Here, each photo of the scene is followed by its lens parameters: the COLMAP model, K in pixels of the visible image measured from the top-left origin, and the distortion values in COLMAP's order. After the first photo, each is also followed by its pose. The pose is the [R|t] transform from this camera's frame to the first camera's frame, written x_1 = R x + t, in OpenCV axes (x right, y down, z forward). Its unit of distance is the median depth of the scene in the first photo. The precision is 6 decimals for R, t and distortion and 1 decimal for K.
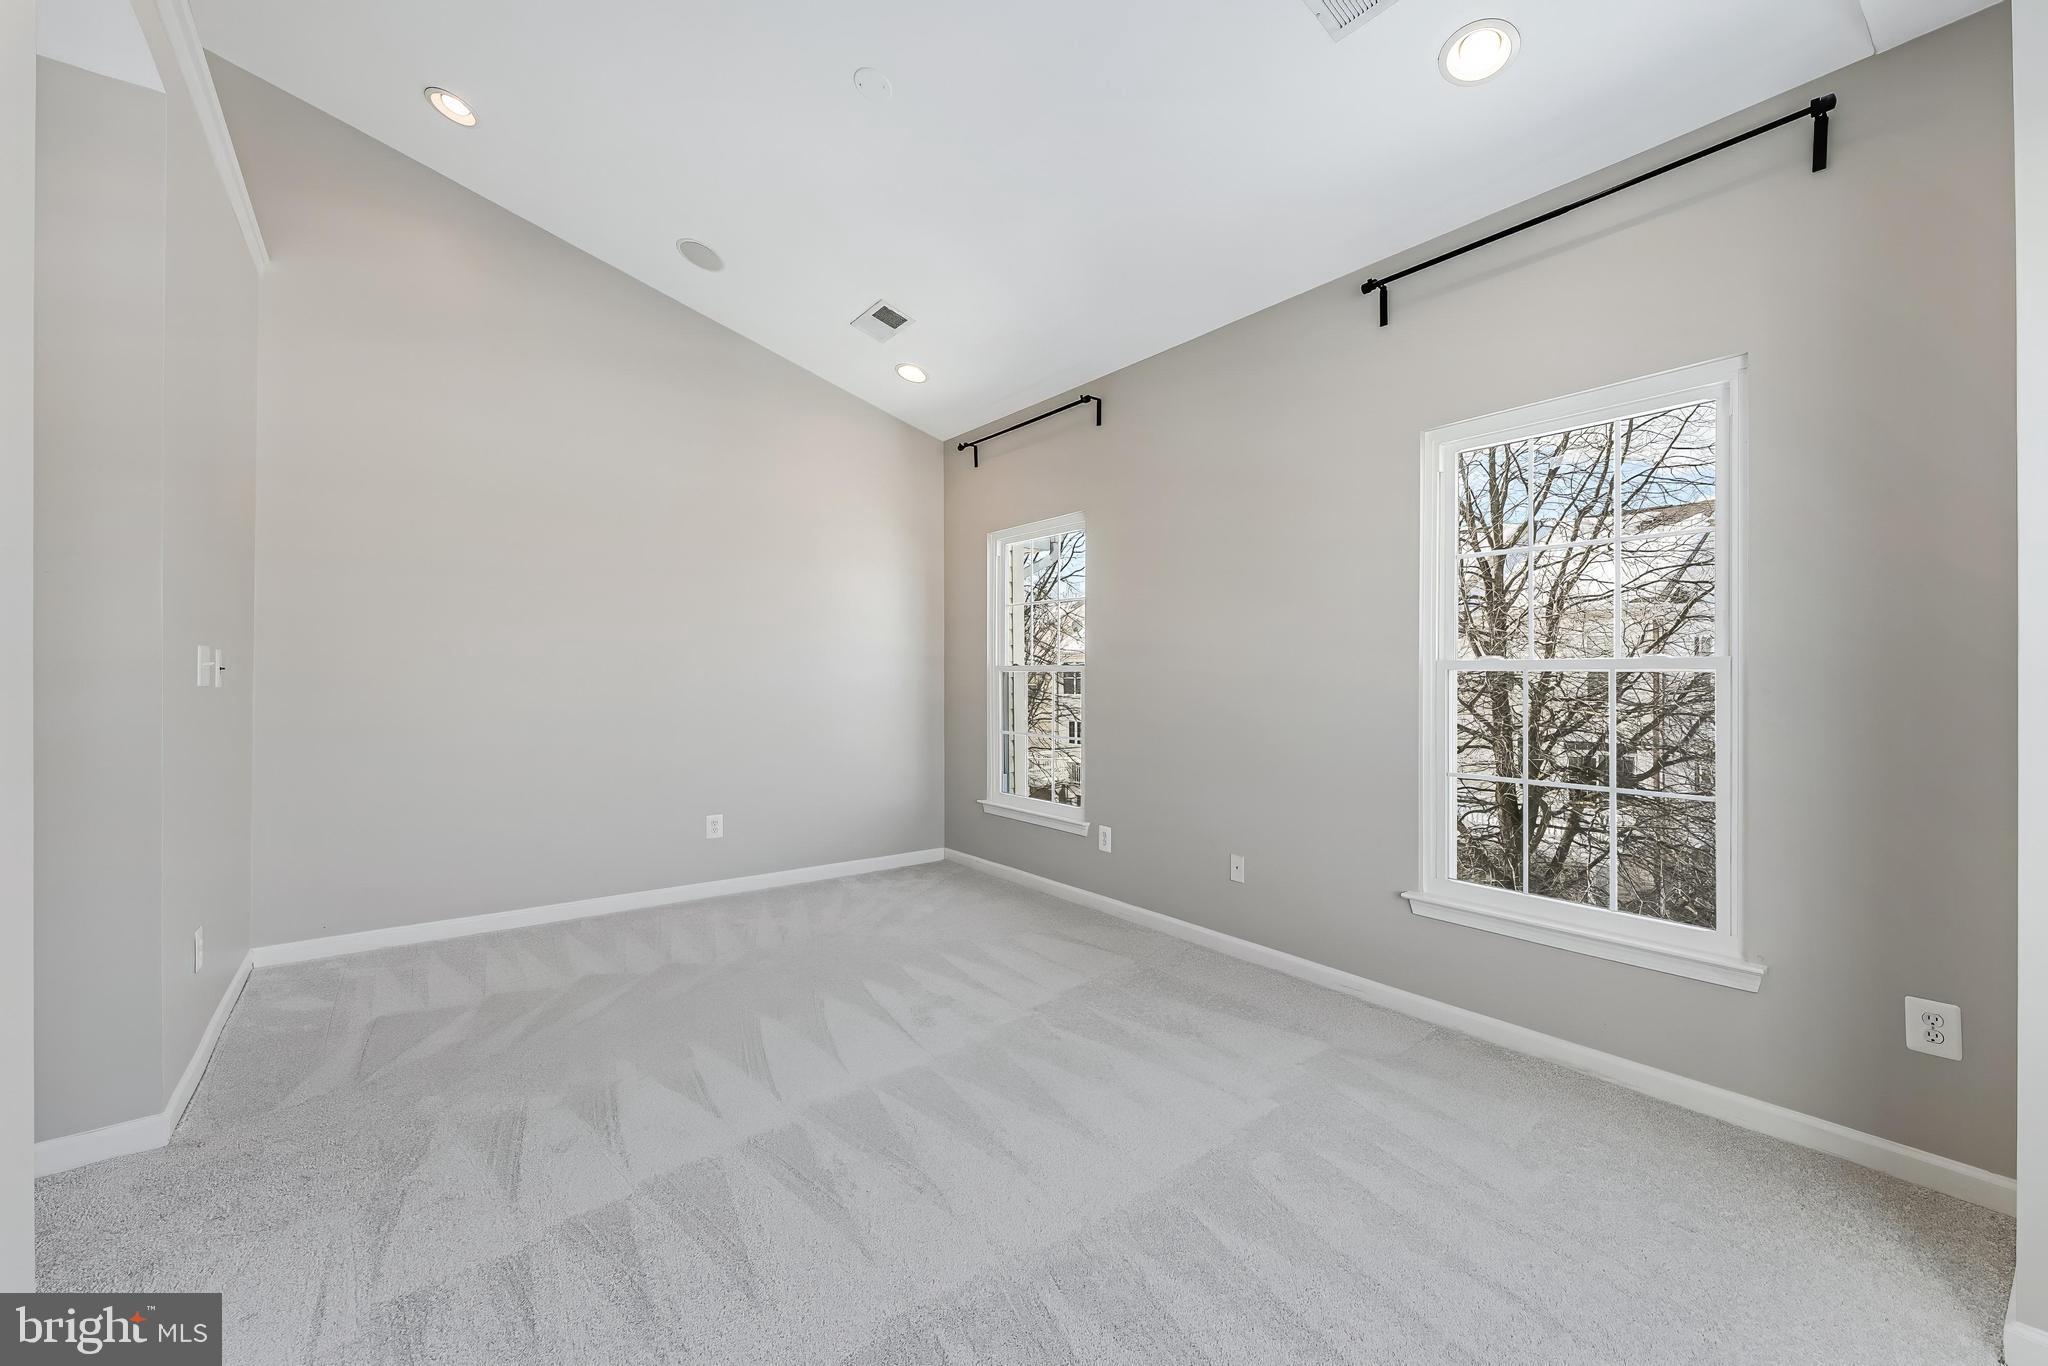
lens RADIAL K [[826.2, 0, 1017.9], [0, 826.2, 667.9], [0, 0, 1]] dist [0.002093, -0.001264]
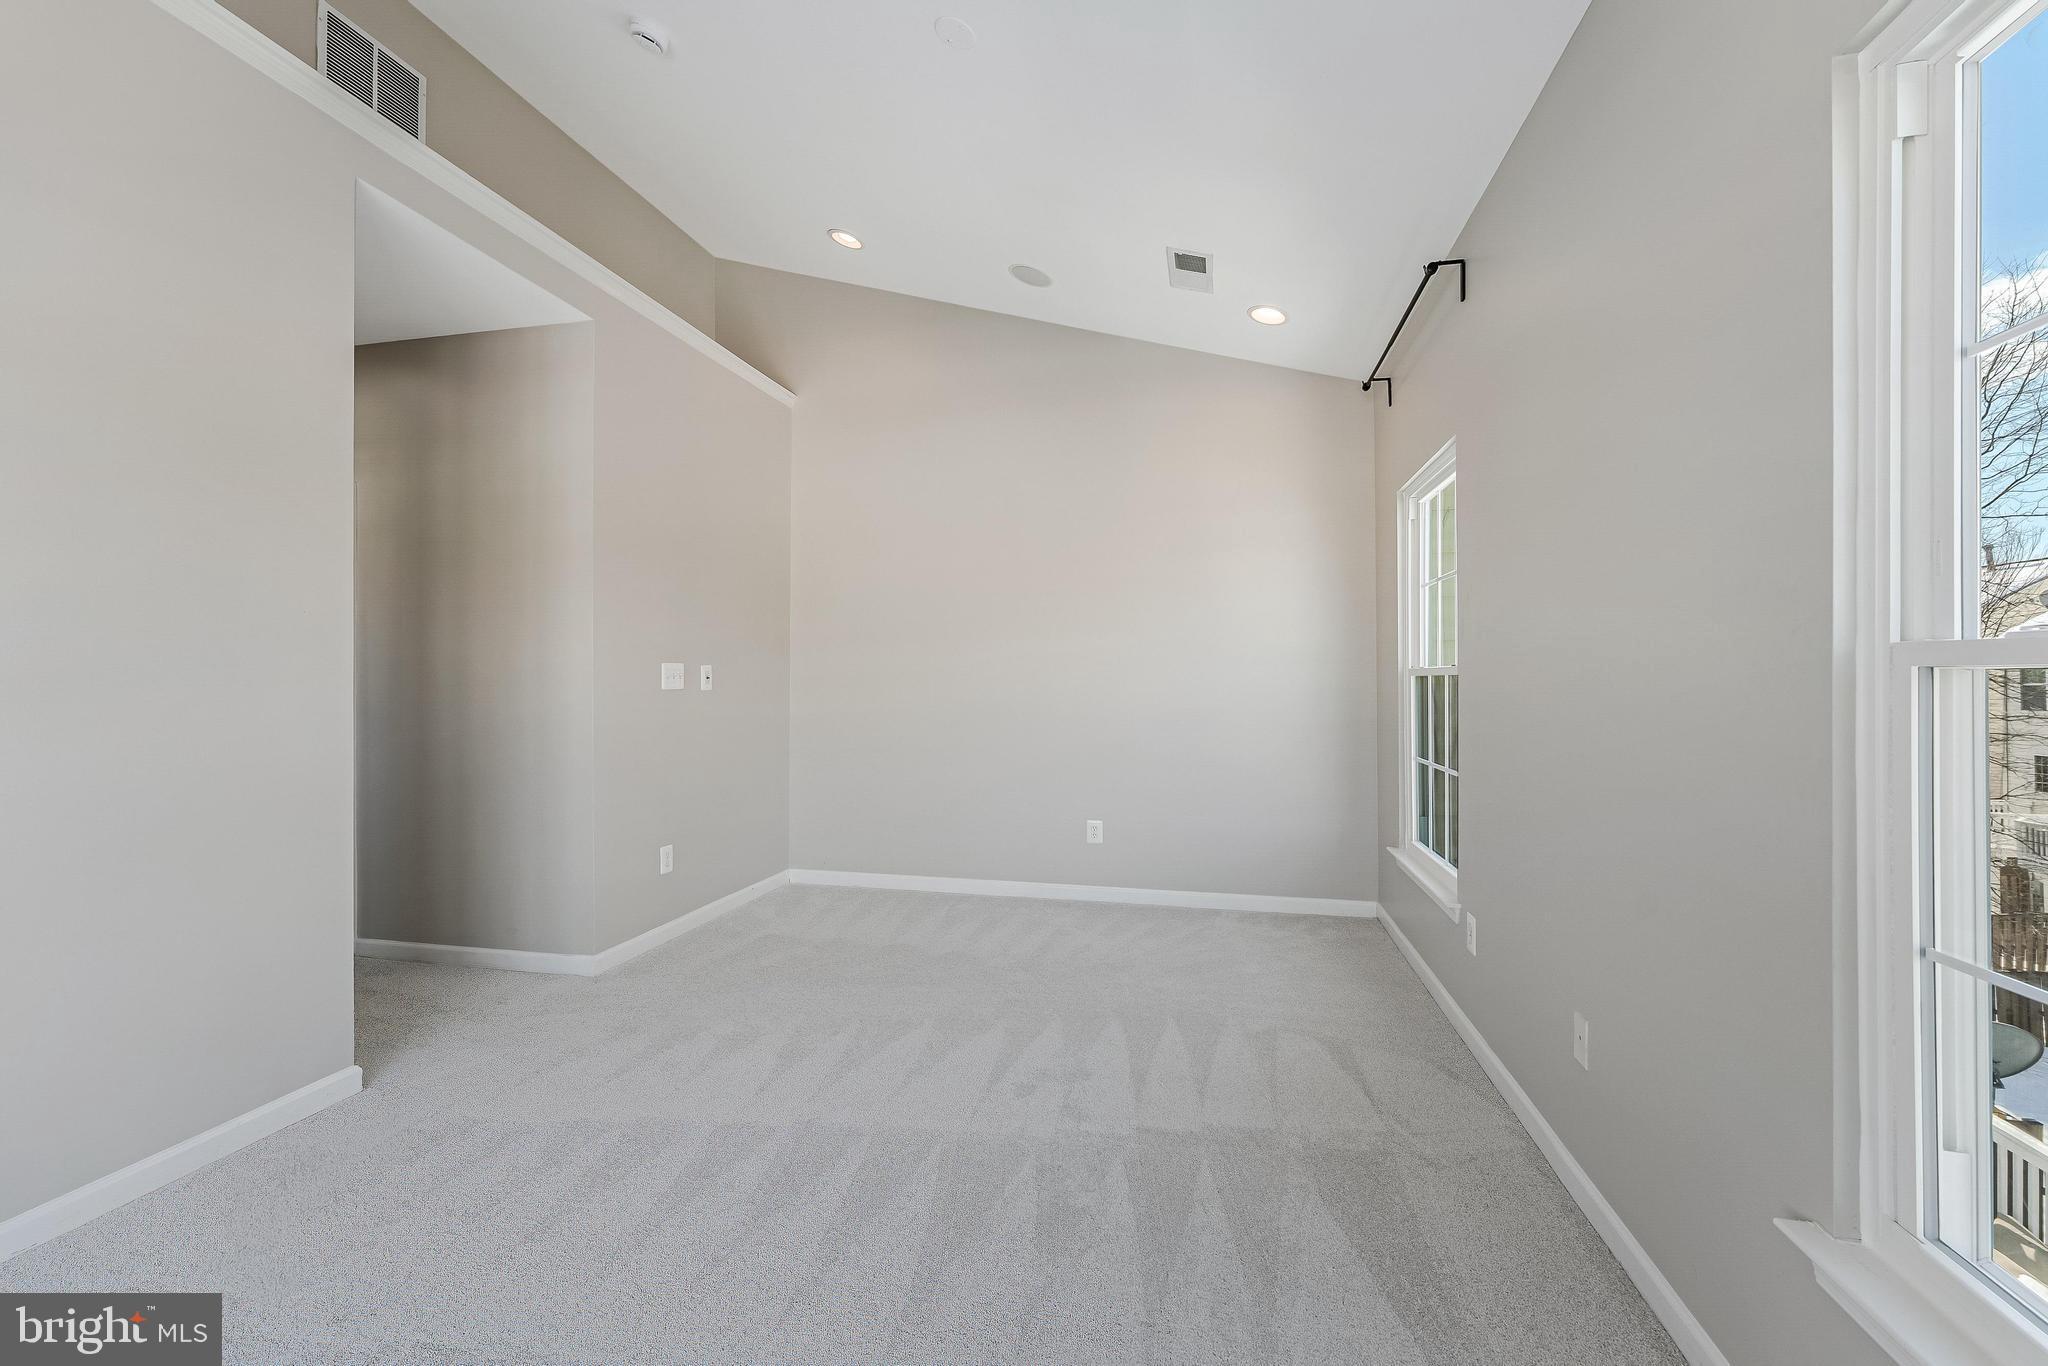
lens RADIAL K [[826.2, 0, 1030.7], [0, 826.2, 670.5], [0, 0, 1]] dist [0.002093, -0.001264]
pose [[0.638991, -0.009835, -0.769151, 0.381175], [0.010757, 0.999935, -0.003849, -0.001587], [0.769139, -0.005814, 0.639055, 0.315817]]
